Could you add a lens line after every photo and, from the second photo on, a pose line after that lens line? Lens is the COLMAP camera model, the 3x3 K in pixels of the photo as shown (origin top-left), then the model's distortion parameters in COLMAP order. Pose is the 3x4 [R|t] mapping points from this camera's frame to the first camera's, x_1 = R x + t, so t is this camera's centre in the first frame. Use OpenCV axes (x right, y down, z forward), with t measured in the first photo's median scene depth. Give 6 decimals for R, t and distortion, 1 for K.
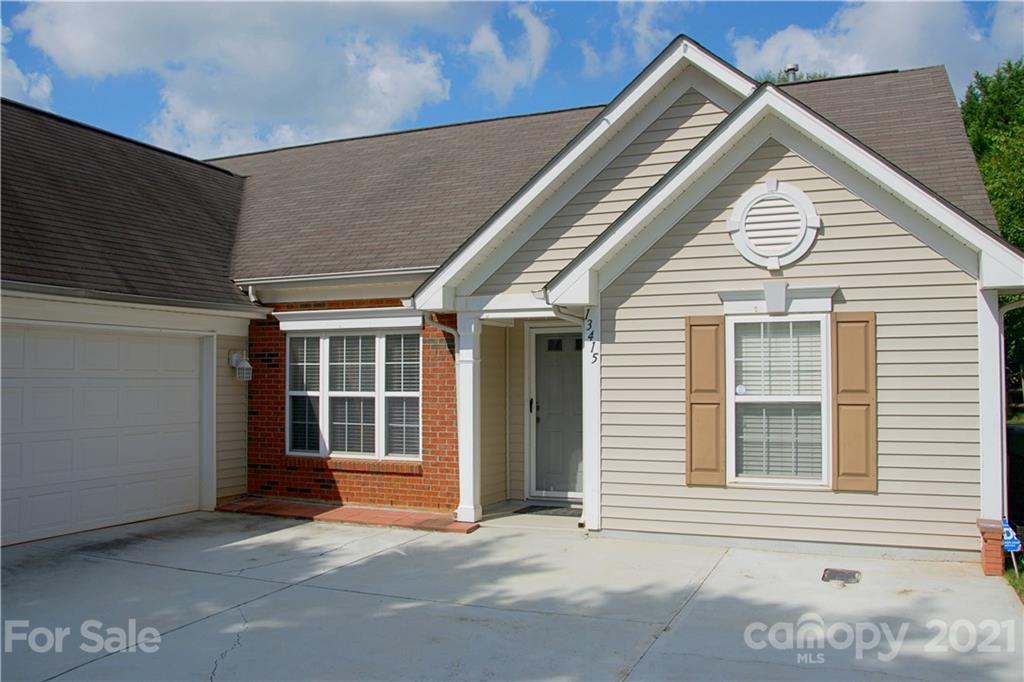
lens RADIAL K [[830.9, 0, 534.8], [0, 830.9, 335.9], [0, 0, 1]] dist [-0.127984, 0.099634]
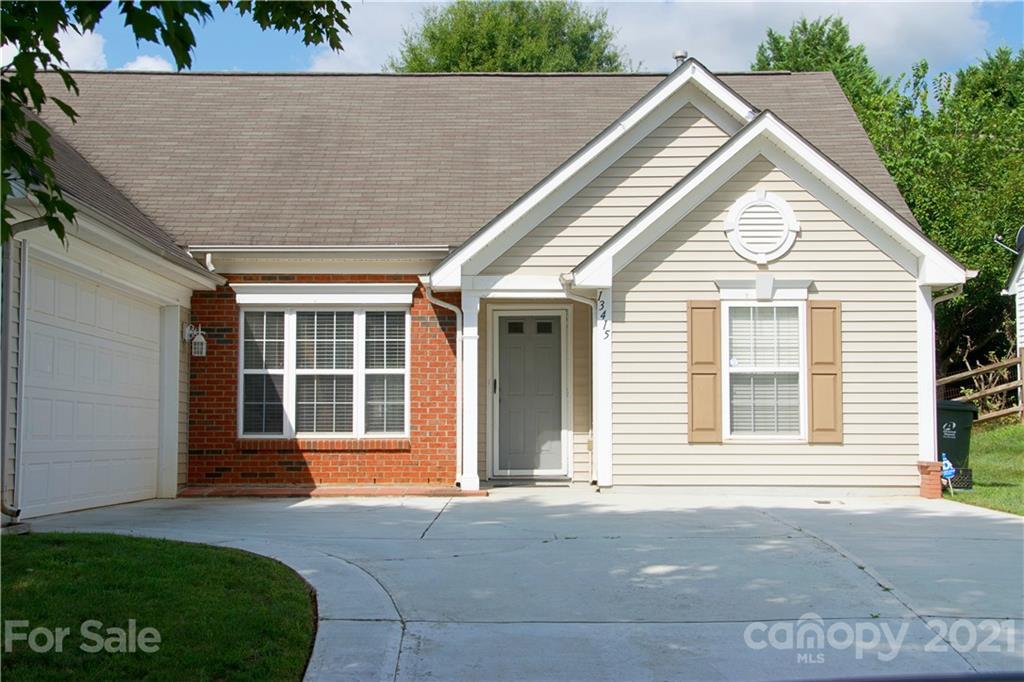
lens RADIAL K [[1404.7, 0, 500.9], [0, 1404.7, 343.2], [0, 0, 1]] dist [0.070352, 0.000000]
pose [[0.925035, 0.027163, 0.378909, -0.786024], [-0.019867, 0.999535, -0.023154, 0.085362], [-0.379361, 0.013890, 0.925144, -0.719906]]
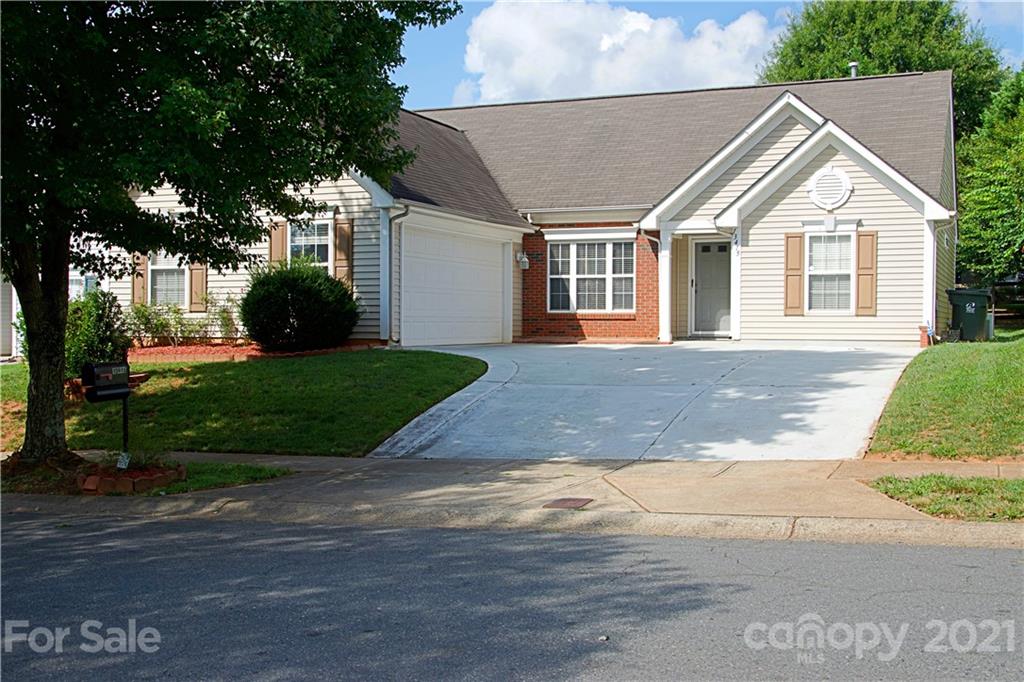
lens RADIAL K [[1177.2, 0, 516.7], [0, 1177.2, 339.6], [0, 0, 1]] dist [-0.008356, 0.000000]
pose [[0.999964, 0.005624, -0.006351, -0.436250], [-0.005199, 0.997866, 0.065087, 0.051570], [0.006704, -0.065051, 0.997859, -1.818239]]
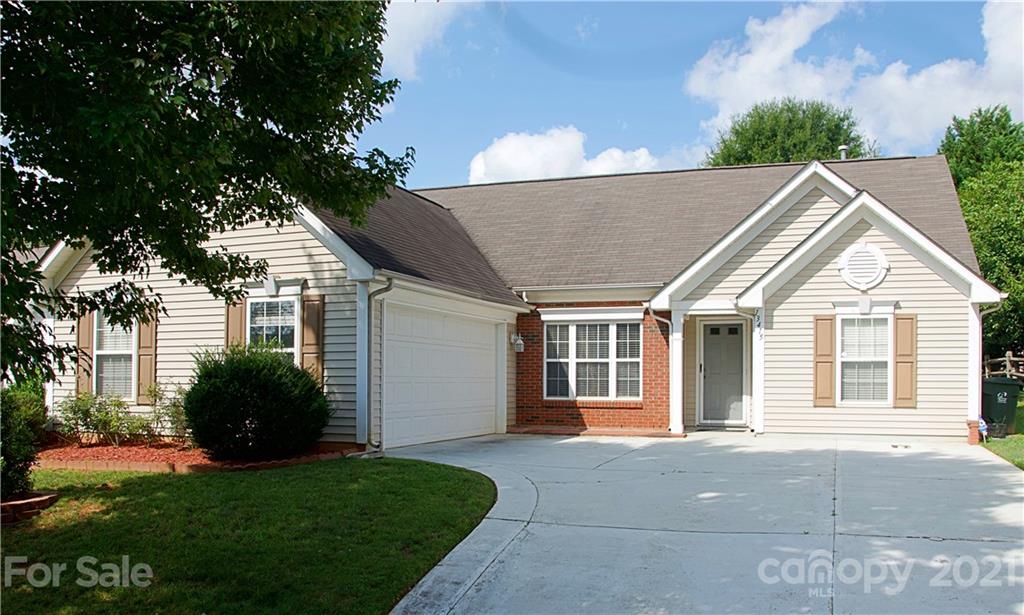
lens RADIAL K [[879.3, 0, 507.3], [0, 879.3, 375.1], [0, 0, 1]] dist [-0.158378, 0.074106]
pose [[0.999485, 0.007107, 0.031307, -0.529248], [-0.008490, 0.998983, 0.044277, 0.030034], [-0.030960, -0.044520, 0.998529, -0.847518]]
